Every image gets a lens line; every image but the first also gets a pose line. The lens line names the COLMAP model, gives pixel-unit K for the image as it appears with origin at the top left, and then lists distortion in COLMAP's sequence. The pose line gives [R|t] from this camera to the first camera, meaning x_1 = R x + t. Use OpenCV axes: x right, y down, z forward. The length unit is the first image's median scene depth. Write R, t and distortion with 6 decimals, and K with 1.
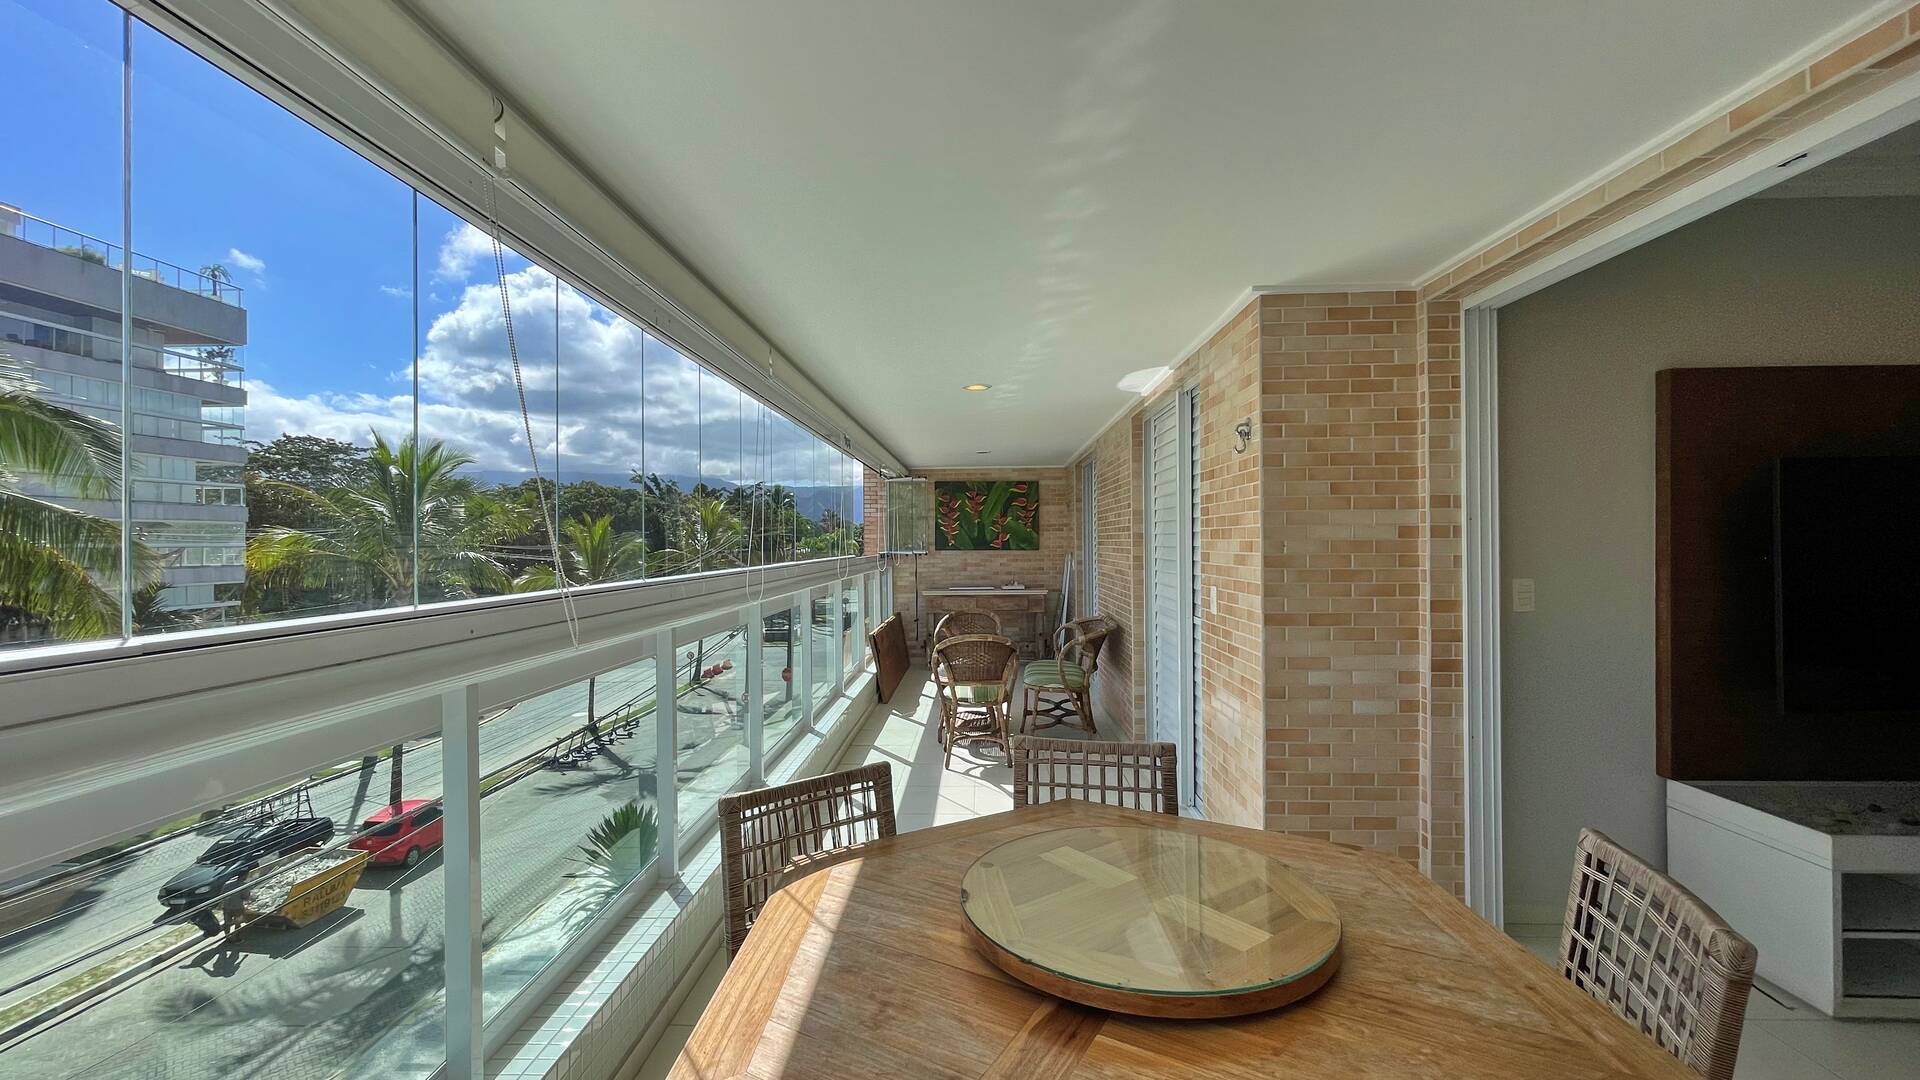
lens RADIAL K [[775.5, 0, 957.4], [0, 775.5, 534.8], [0, 0, 1]] dist [-0.000047, -0.000688]
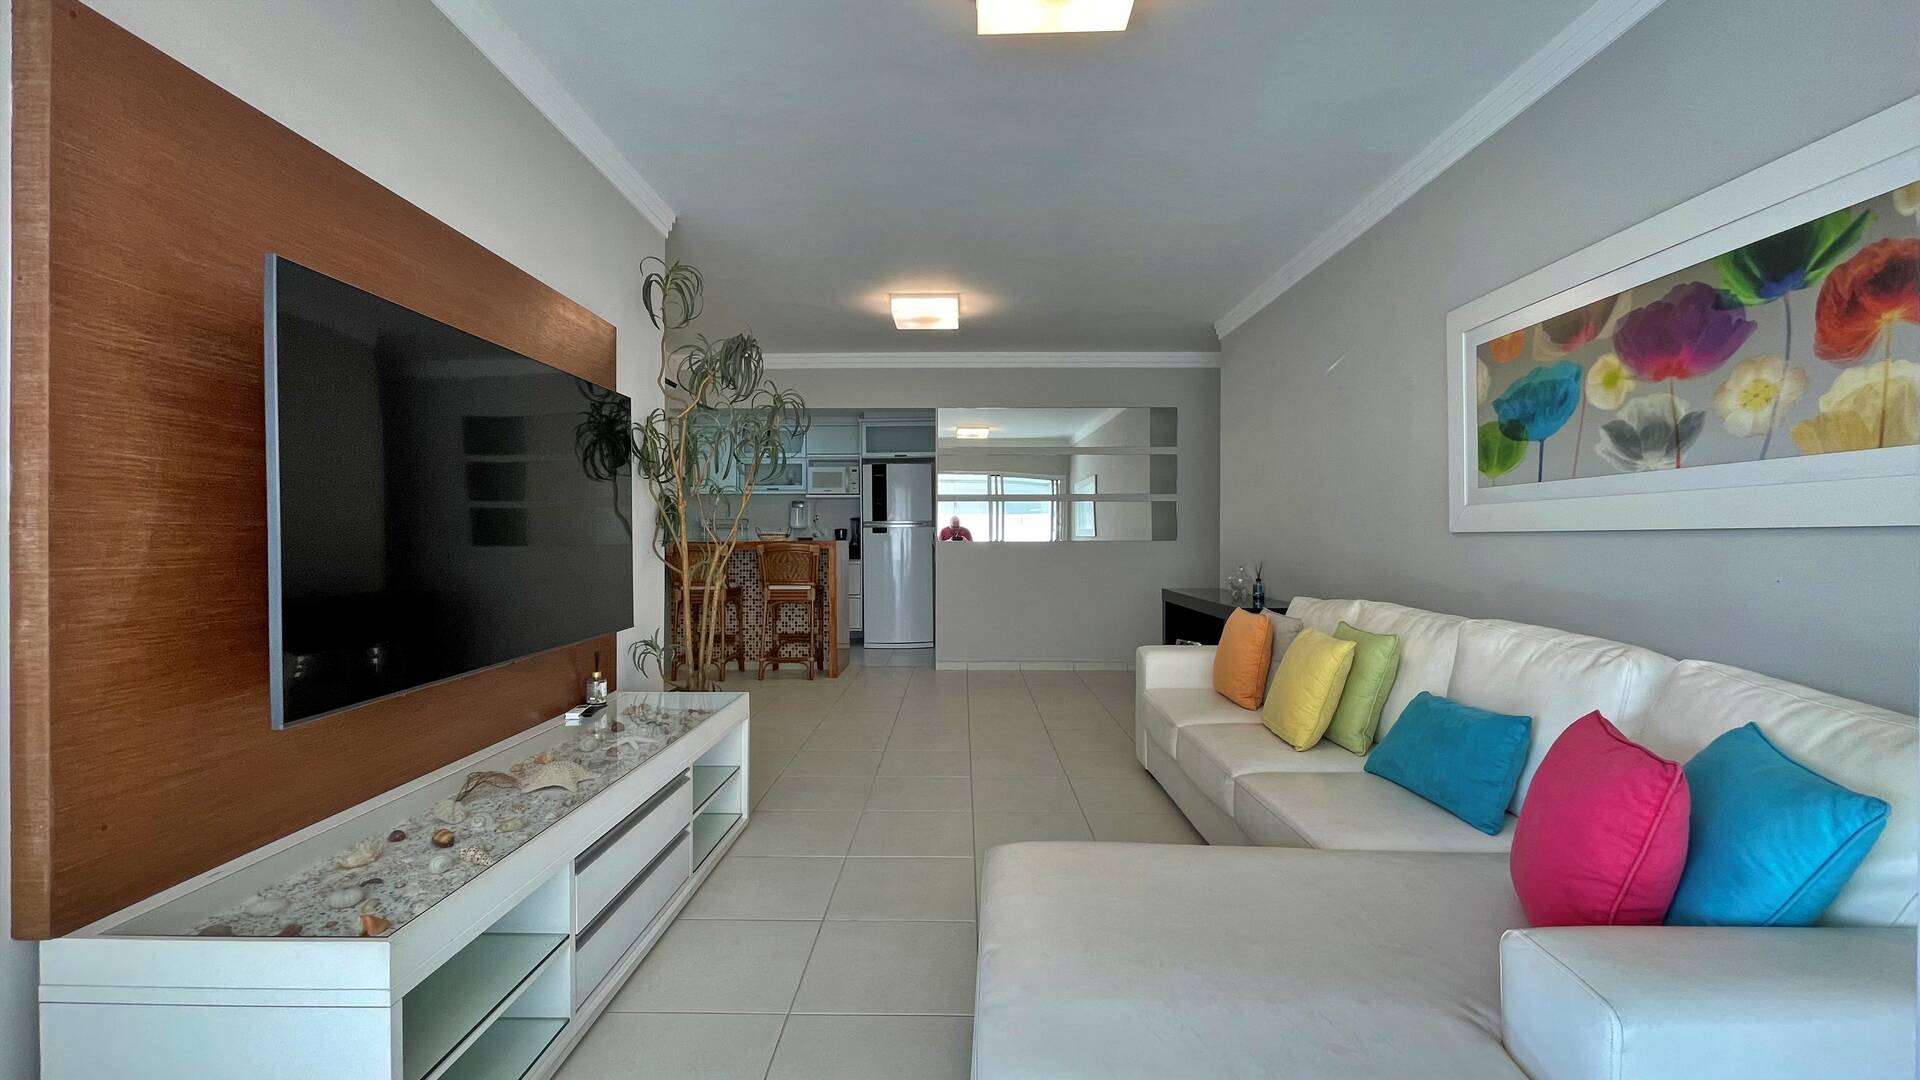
lens RADIAL K [[775.5, 0, 955.5], [0, 775.5, 542.1], [0, 0, 1]] dist [-0.000047, -0.000688]
pose [[-0.038055, -0.003249, 0.999270, 0.470646], [-0.006963, 0.999971, 0.002986, 0.088633], [-0.999251, -0.006845, -0.038076, 0.513330]]
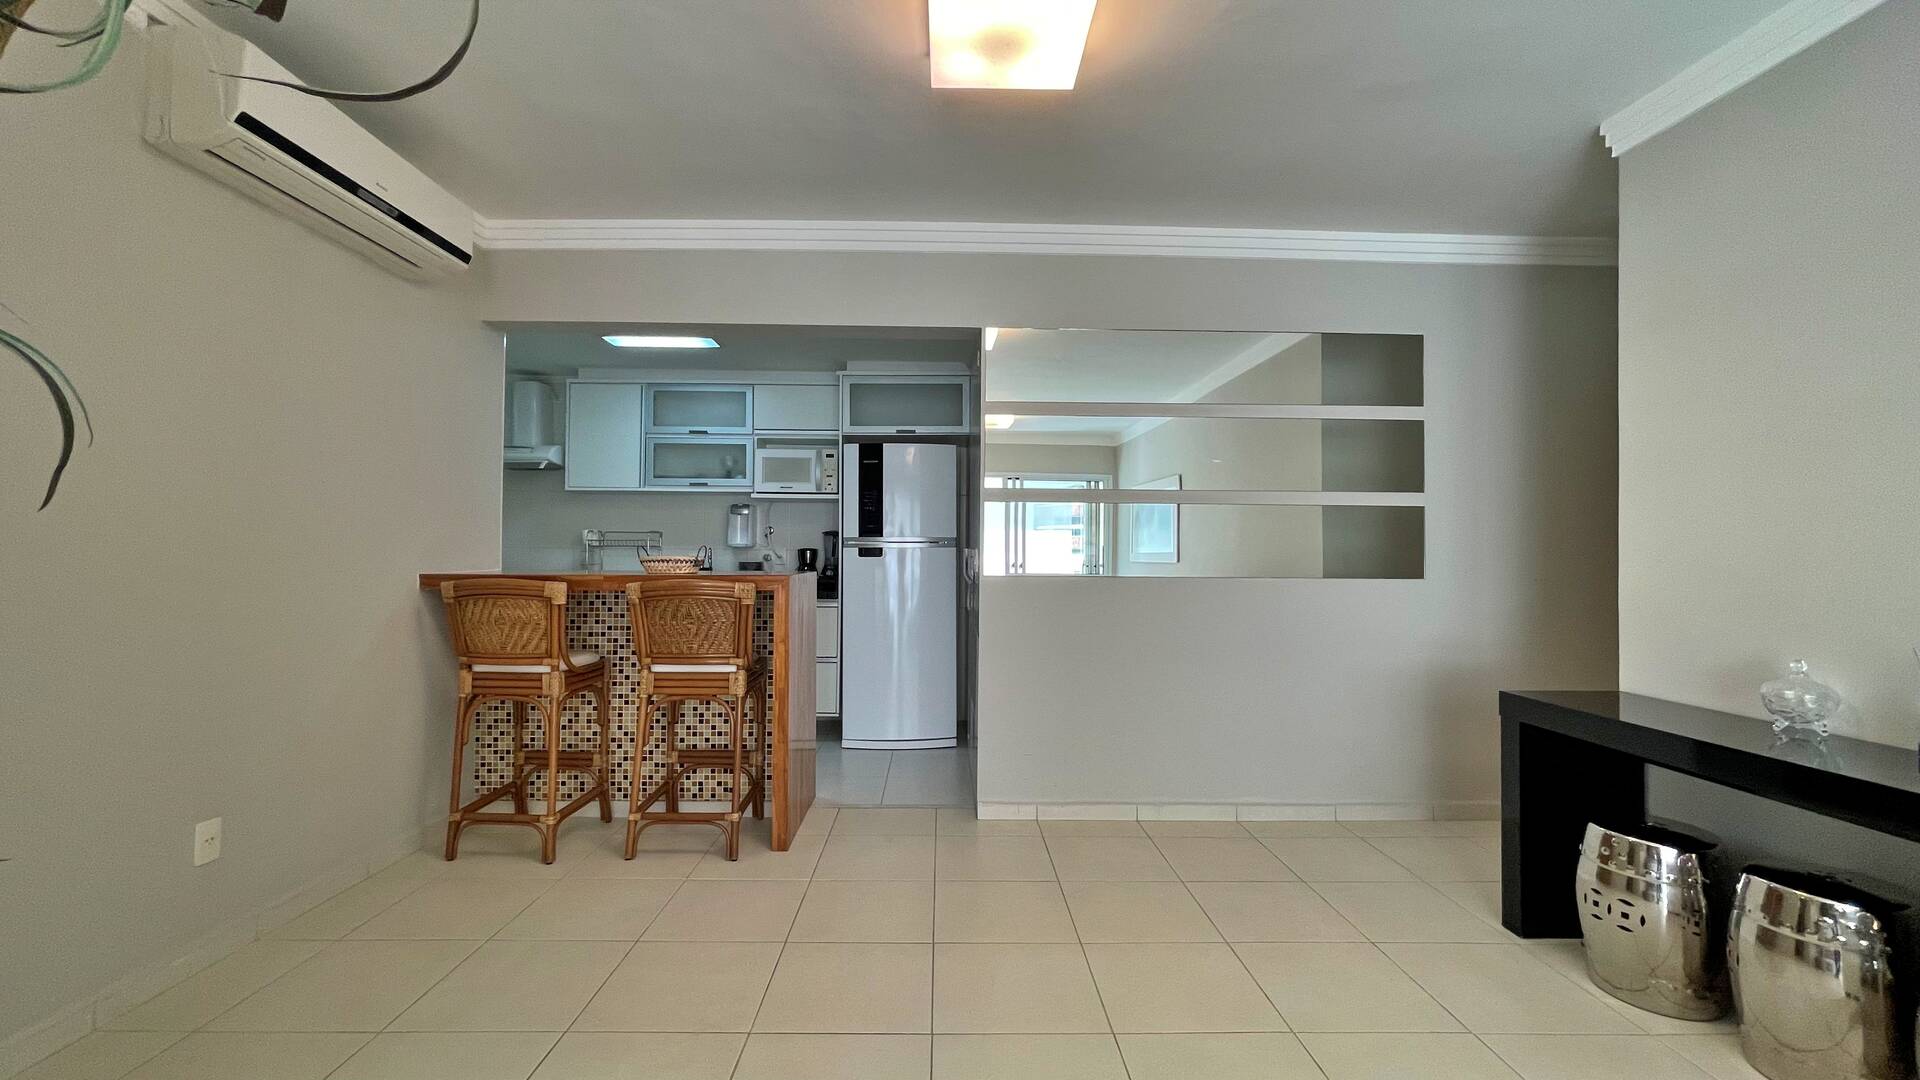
lens RADIAL K [[775.5, 0, 955.3], [0, 775.5, 540.9], [0, 0, 1]] dist [-0.000047, -0.000688]
pose [[-0.065161, 0.019964, 0.997675, 1.617988], [-0.016429, 0.999643, -0.021076, 0.063702], [-0.997740, -0.017764, -0.064810, 0.609192]]
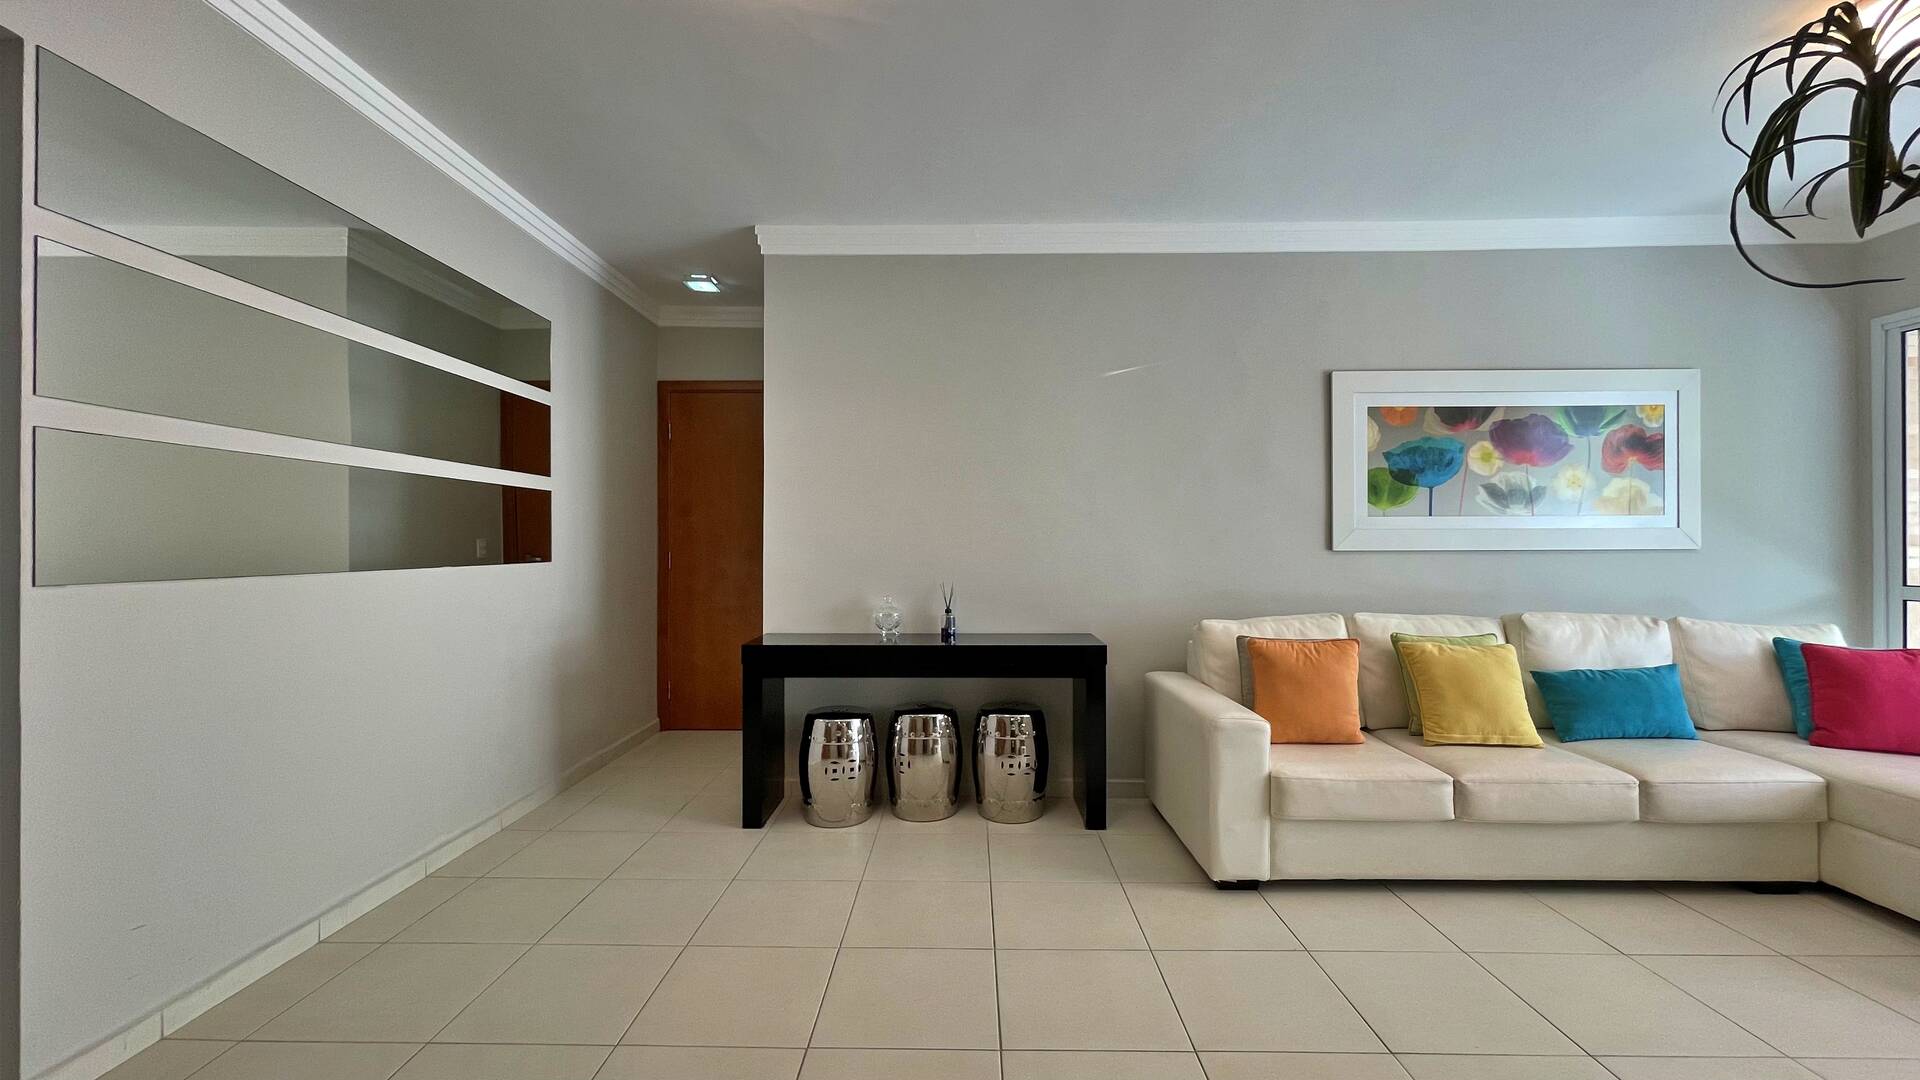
lens RADIAL K [[775.5, 0, 954.6], [0, 775.5, 542.0], [0, 0, 1]] dist [-0.000047, -0.000688]
pose [[-0.999569, 0.003596, -0.029150, 2.225083], [0.003822, 0.999963, -0.007686, 0.066446], [0.029121, -0.007794, -0.999545, 1.094266]]
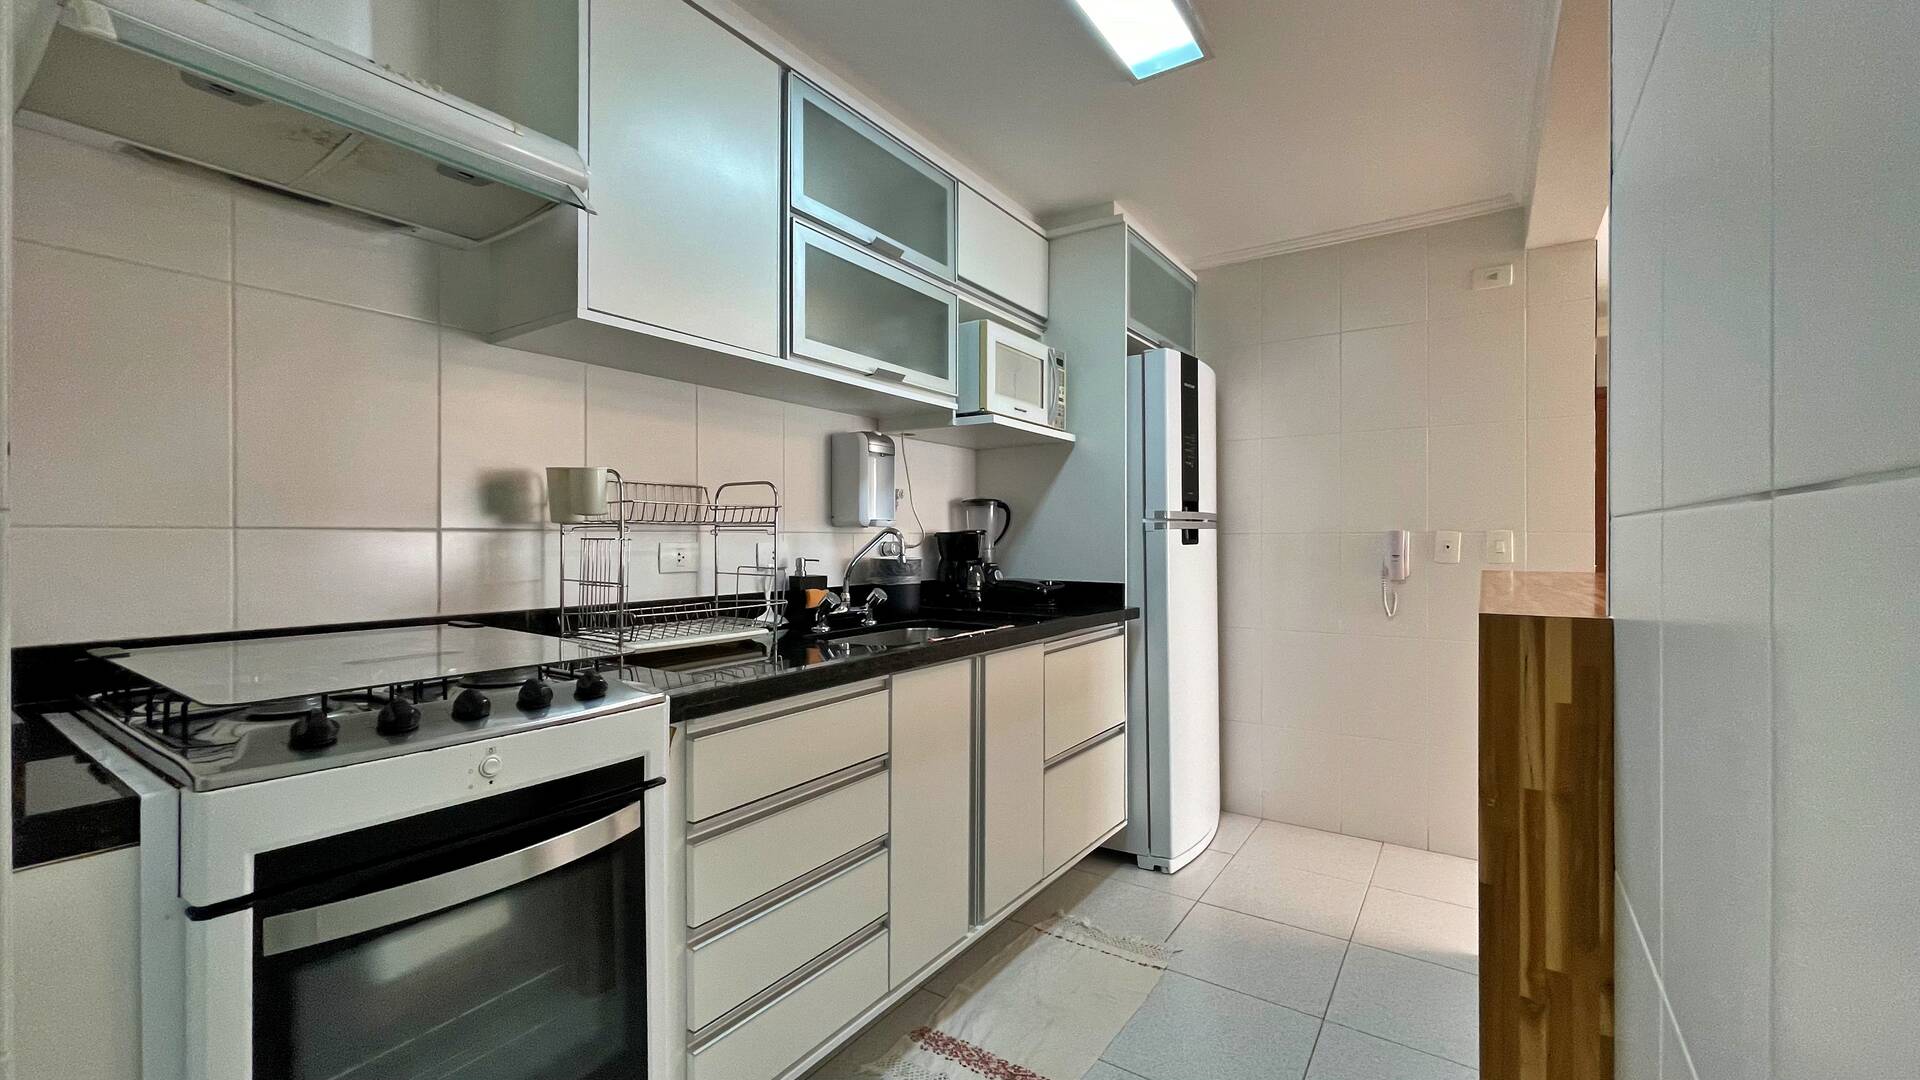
lens RADIAL K [[775.5, 0, 951.7], [0, 775.5, 541.1], [0, 0, 1]] dist [-0.000047, -0.000688]
pose [[-0.848690, 0.002932, 0.528883, 3.111329], [-0.000380, 0.999981, -0.006153, 0.067771], [-0.528891, -0.005423, -0.848672, 1.773608]]
